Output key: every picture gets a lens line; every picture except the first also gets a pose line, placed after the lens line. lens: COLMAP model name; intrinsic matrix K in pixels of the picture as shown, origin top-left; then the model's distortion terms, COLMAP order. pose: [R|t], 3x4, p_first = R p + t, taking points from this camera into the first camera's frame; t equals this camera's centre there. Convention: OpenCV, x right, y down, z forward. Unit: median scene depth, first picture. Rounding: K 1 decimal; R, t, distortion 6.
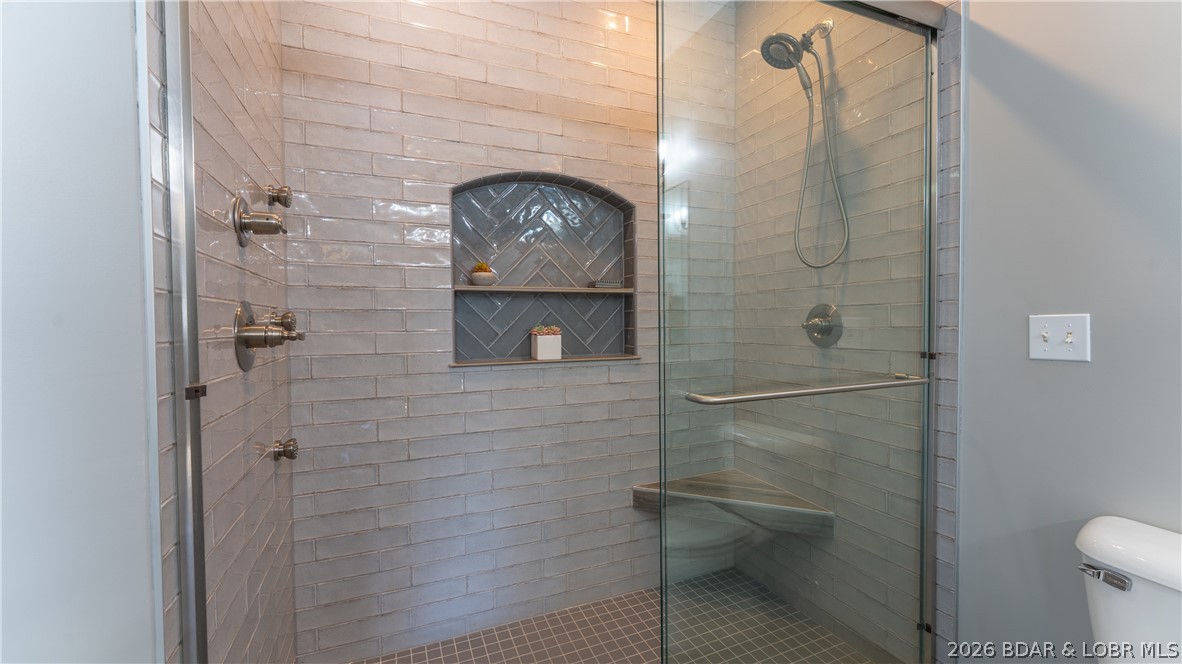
lens RADIAL K [[487.7, 0, 586.1], [0, 487.7, 335.1], [0, 0, 1]] dist [-0.000713, 0.000197]
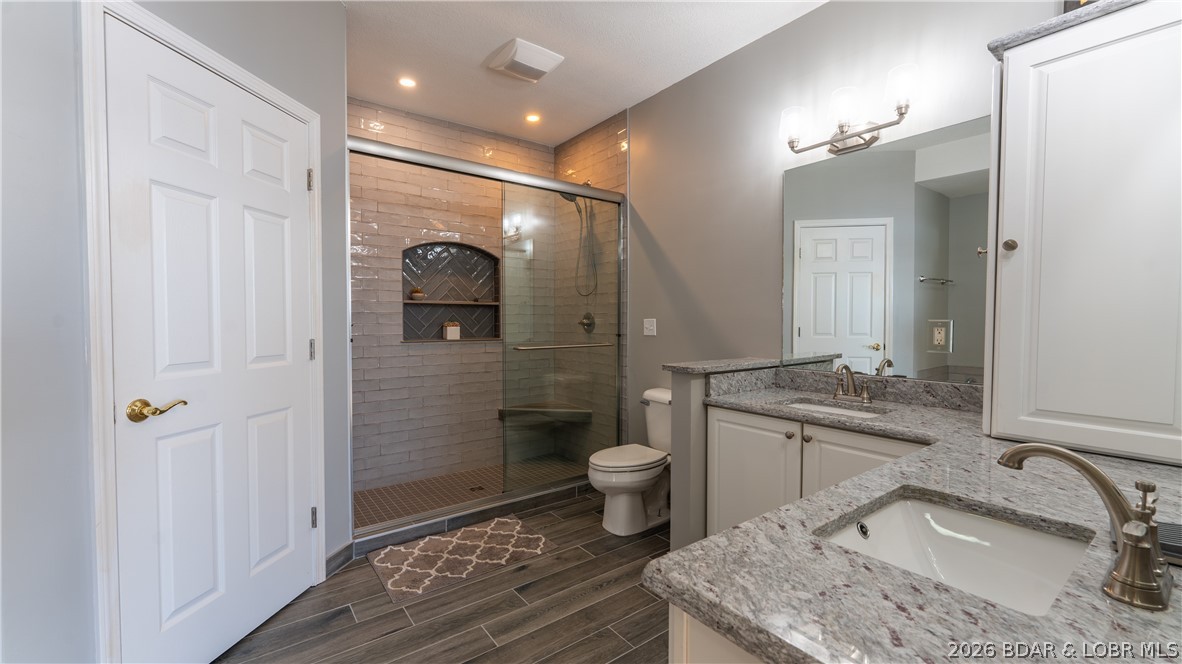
lens RADIAL K [[487.7, 0, 586.1], [0, 487.7, 335.1], [0, 0, 1]] dist [-0.000713, 0.000197]
pose [[0.972255, 0.003582, 0.233894, -0.017220], [-0.003876, 0.999992, 0.000796, 0.030787], [-0.233889, -0.001680, 0.972262, -1.018417]]
